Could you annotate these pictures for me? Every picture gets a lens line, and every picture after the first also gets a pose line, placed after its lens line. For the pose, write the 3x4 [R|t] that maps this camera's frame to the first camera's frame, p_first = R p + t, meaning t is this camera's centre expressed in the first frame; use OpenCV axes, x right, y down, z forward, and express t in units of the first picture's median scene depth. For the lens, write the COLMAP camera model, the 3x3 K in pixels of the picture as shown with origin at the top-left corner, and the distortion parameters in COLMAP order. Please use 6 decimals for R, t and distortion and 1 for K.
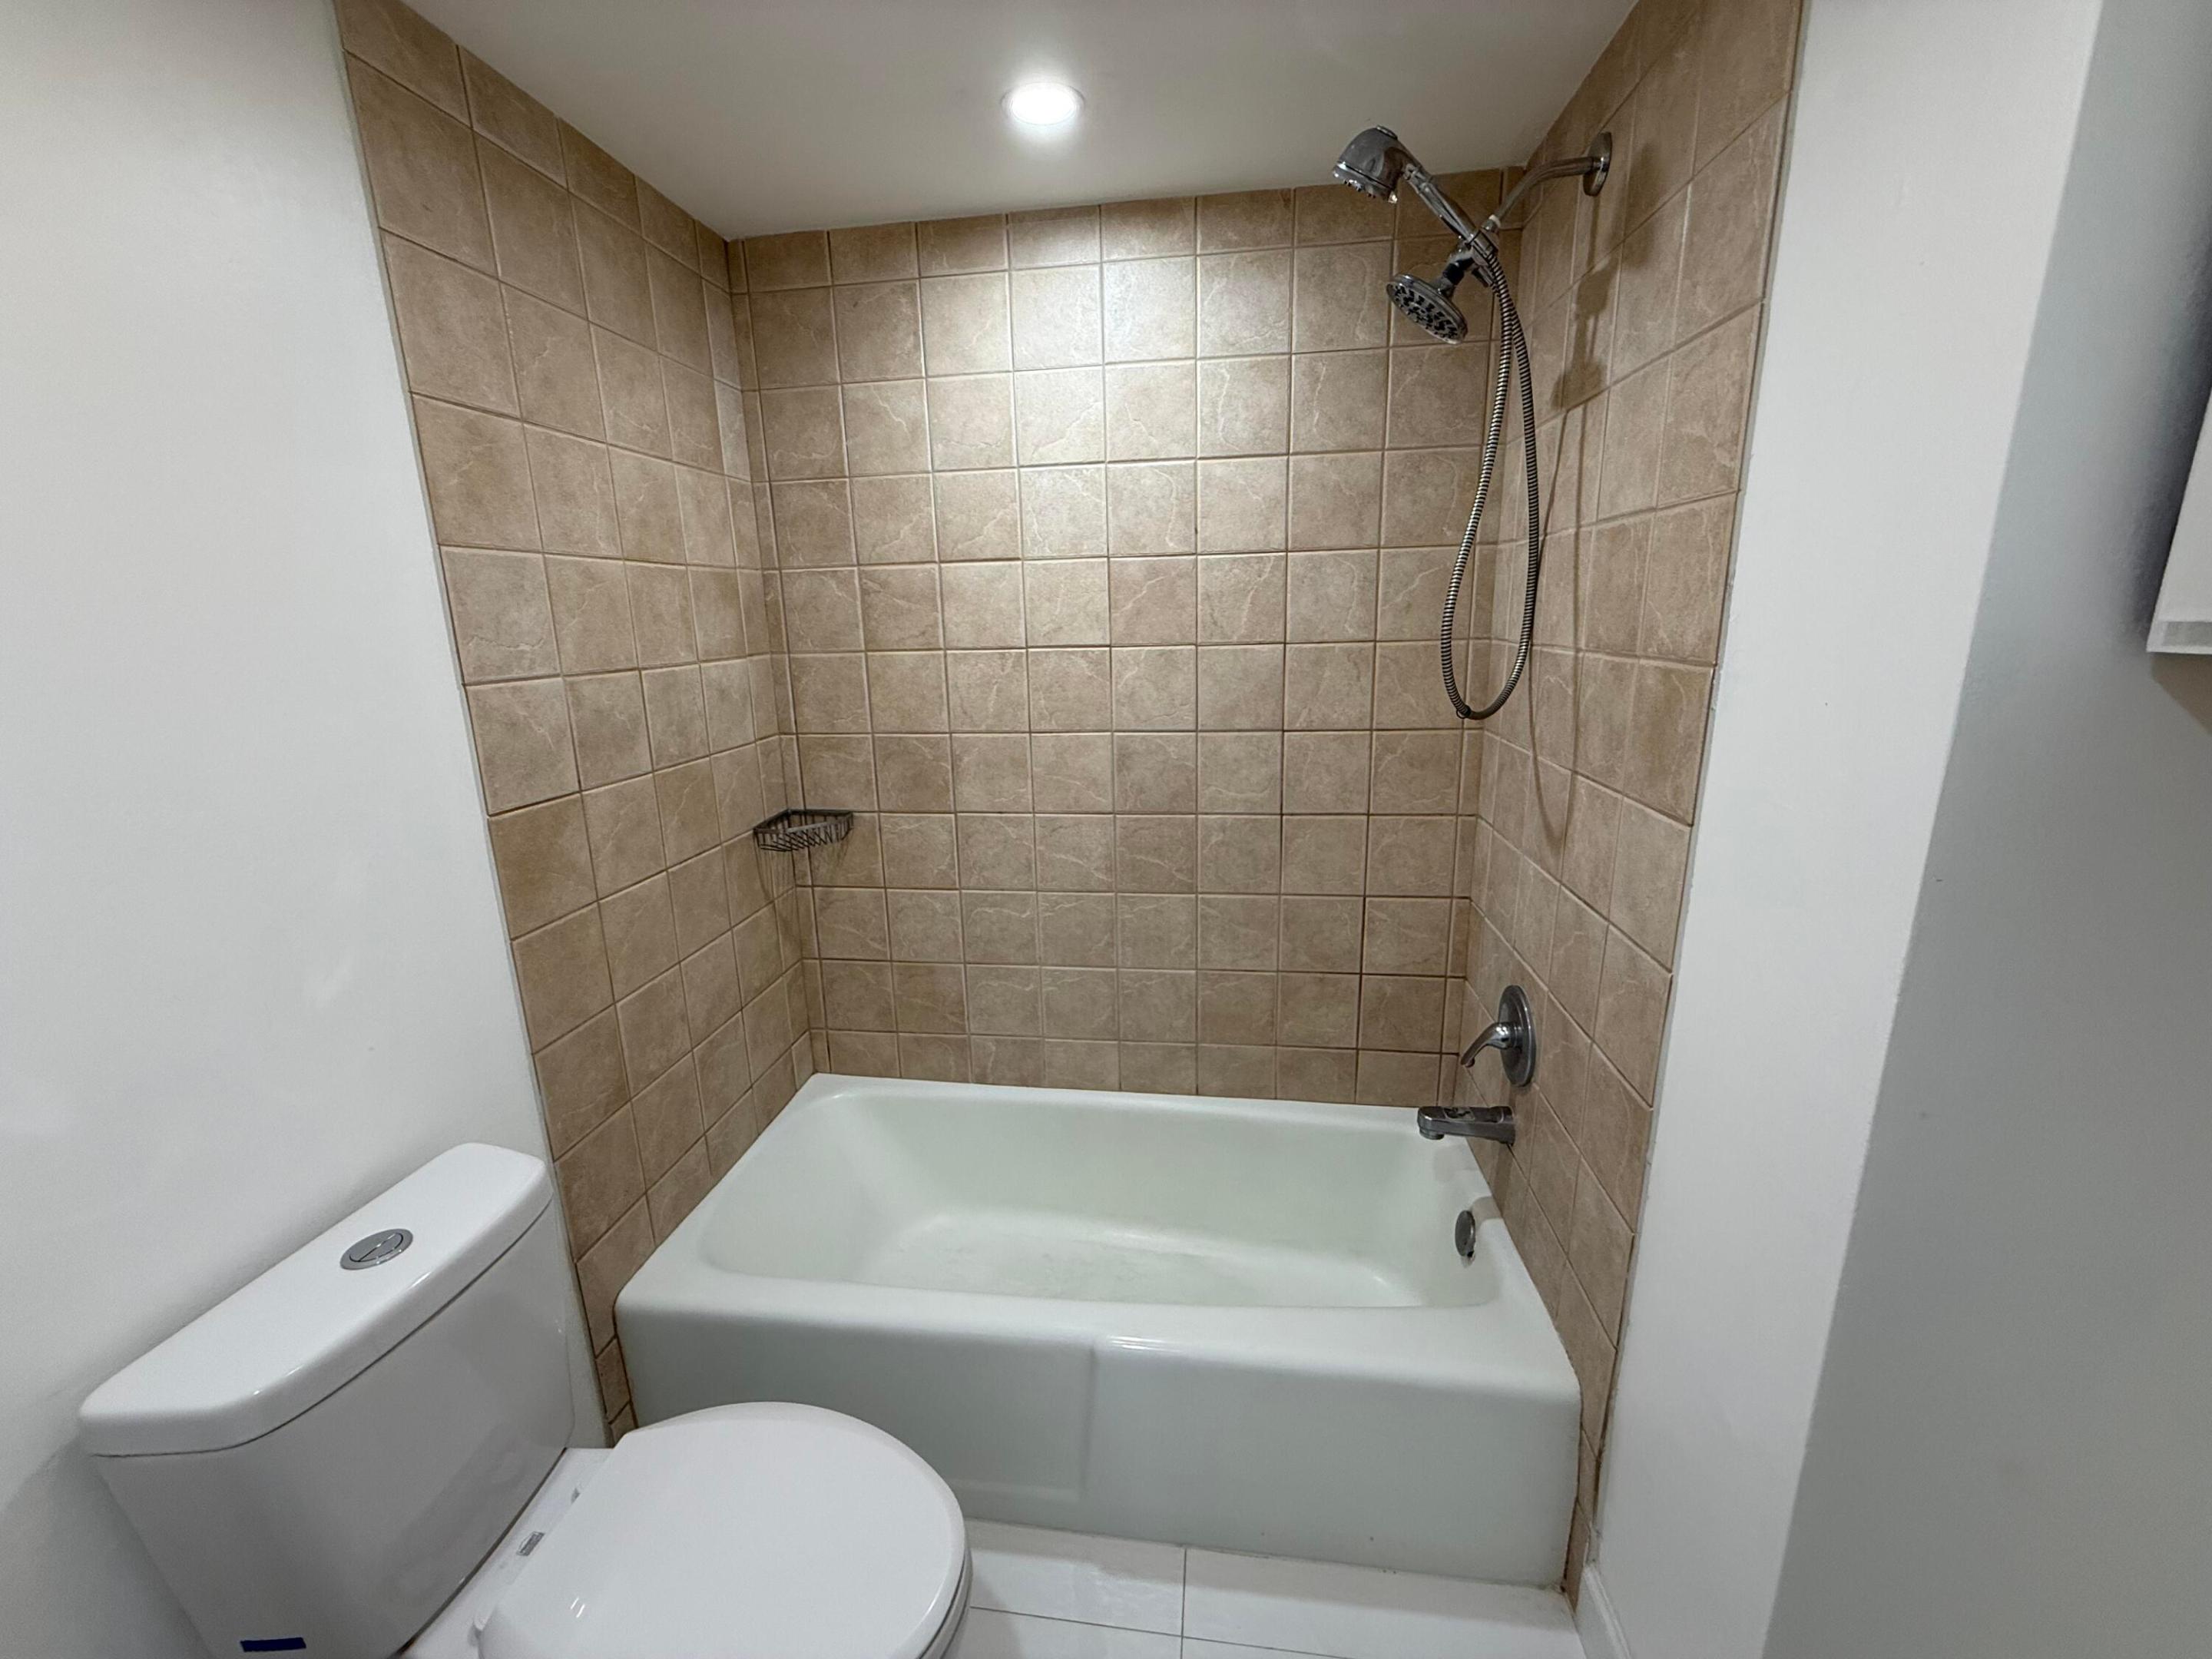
lens RADIAL K [[882.9, 0, 1100.1], [0, 882.9, 826.2], [0, 0, 1]] dist [-0.001102, 0.000568]
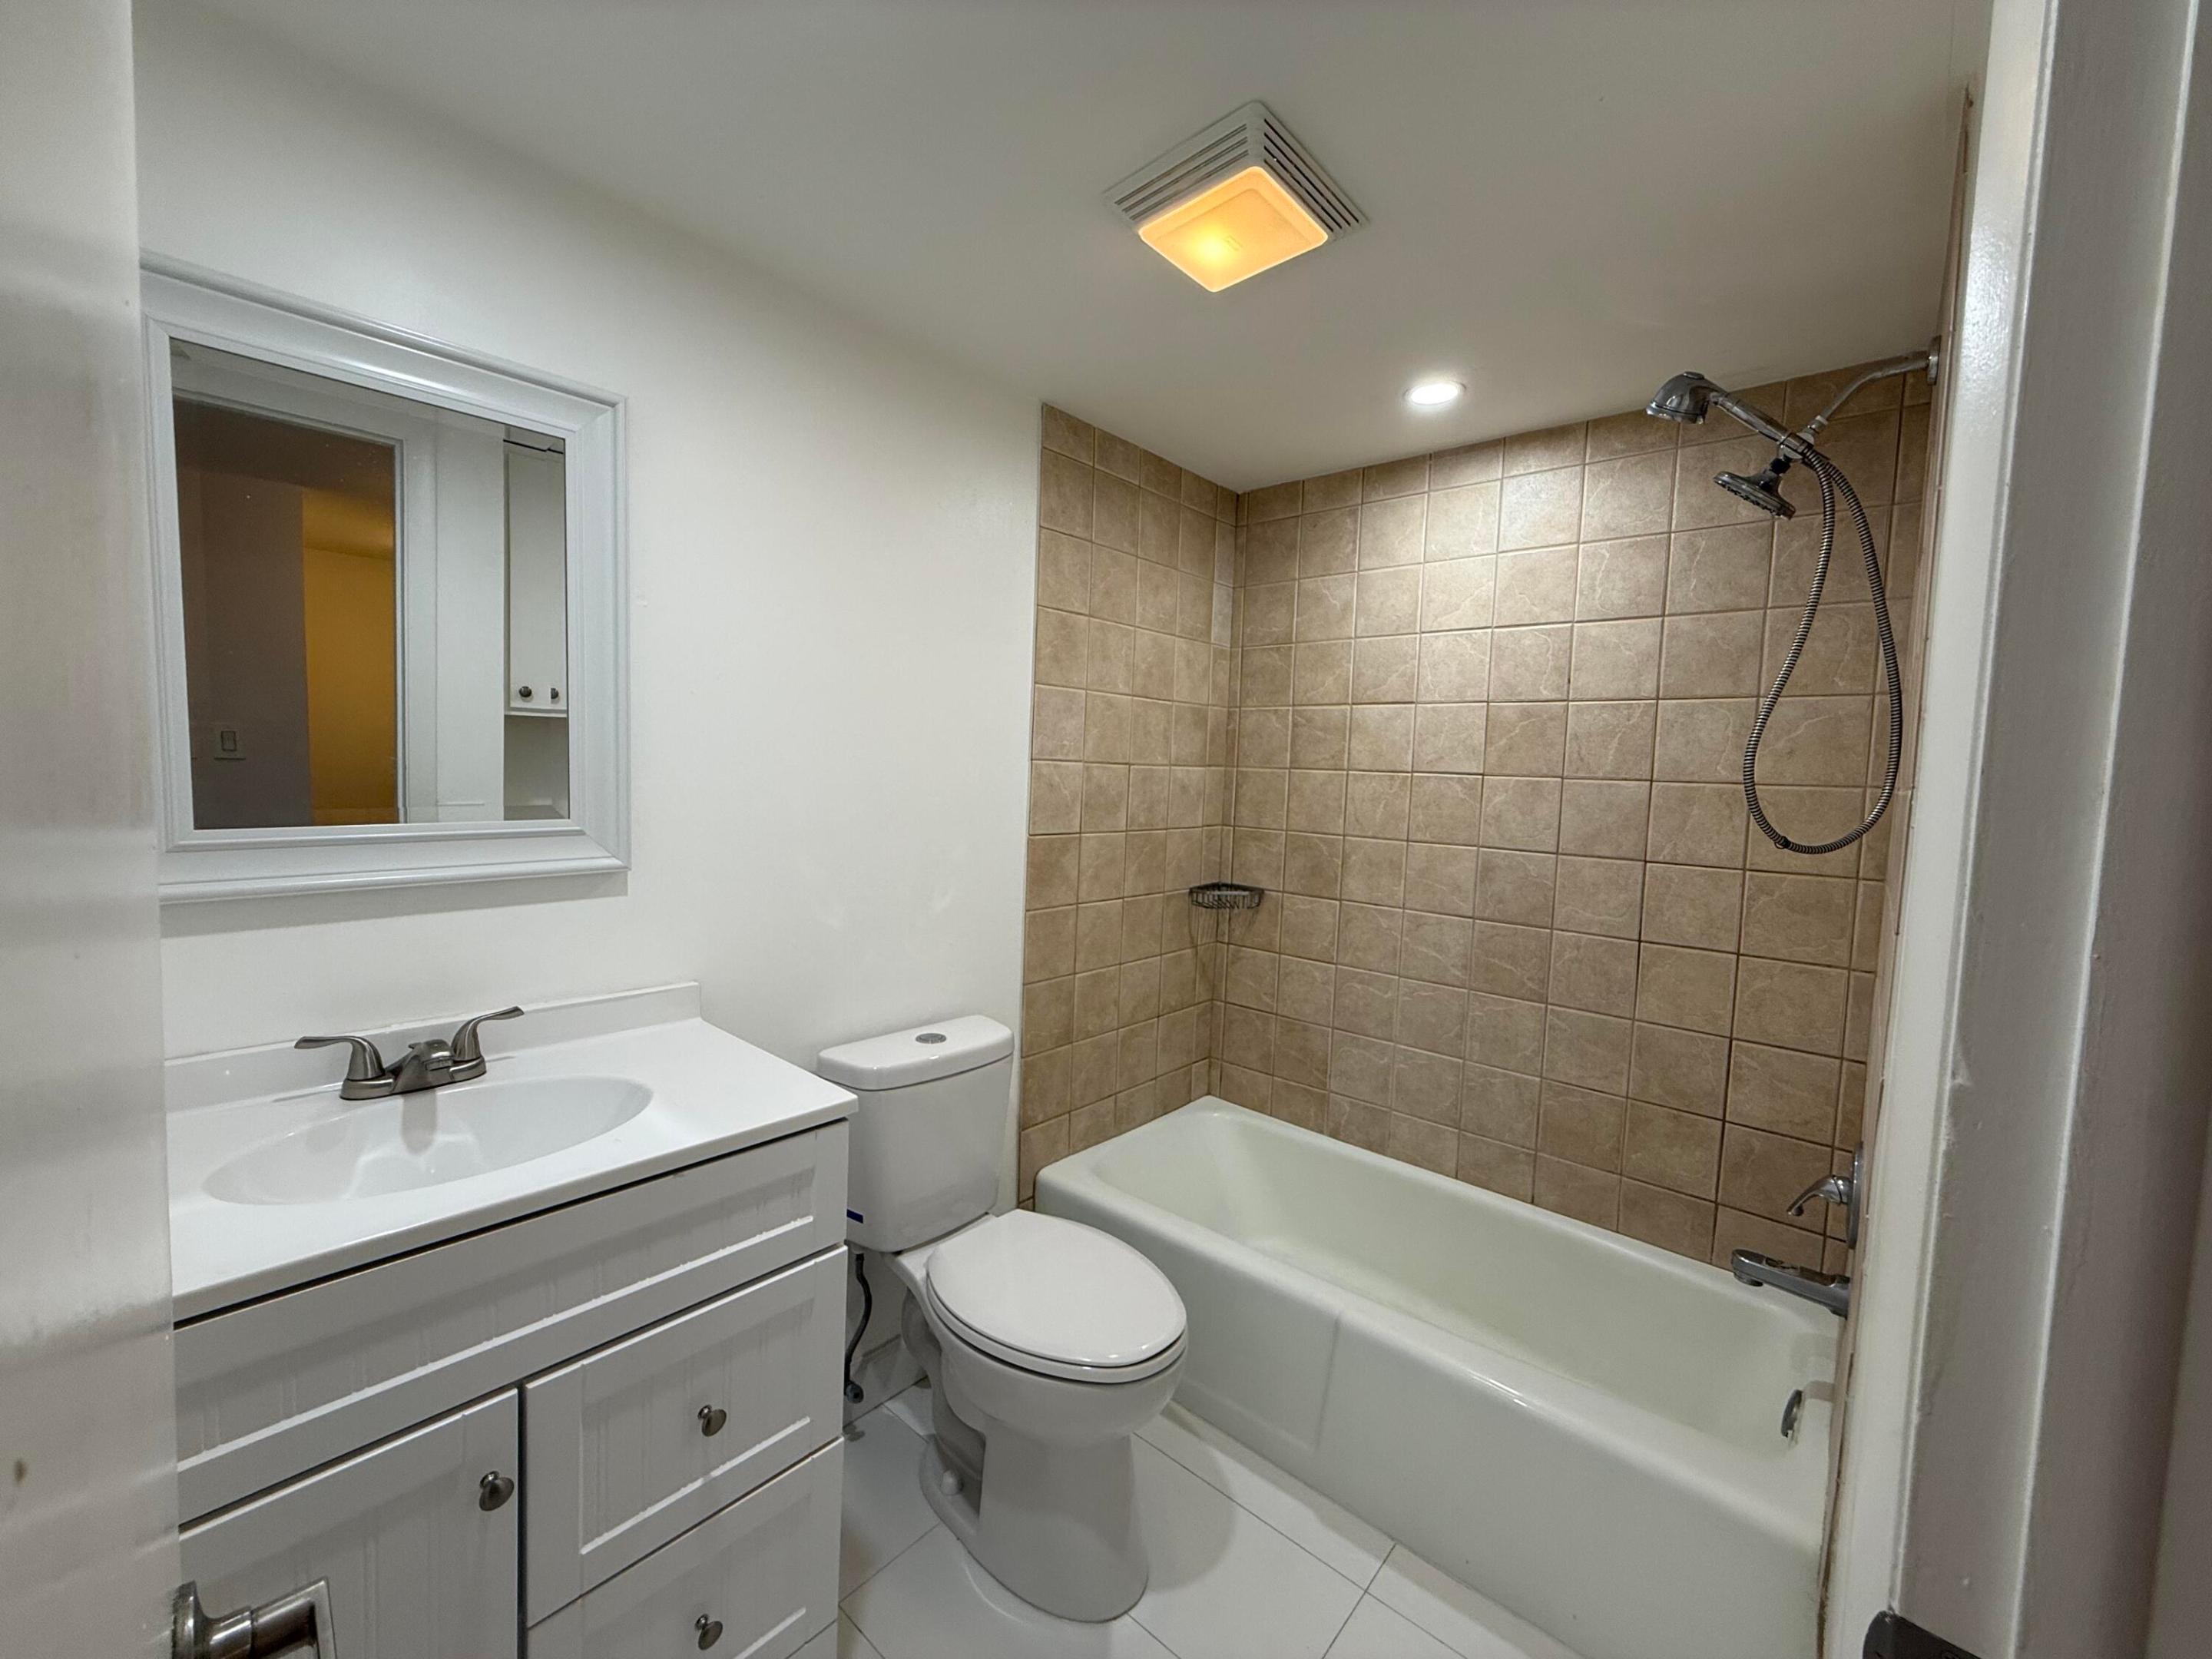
lens RADIAL K [[882.9, 0, 1100.1], [0, 882.9, 826.2], [0, 0, 1]] dist [-0.001102, 0.000568]
pose [[0.832479, 0.092600, -0.546264, 0.246189], [-0.184810, 0.975879, -0.116215, 0.099501], [0.522326, 0.197701, 0.829512, -0.244729]]
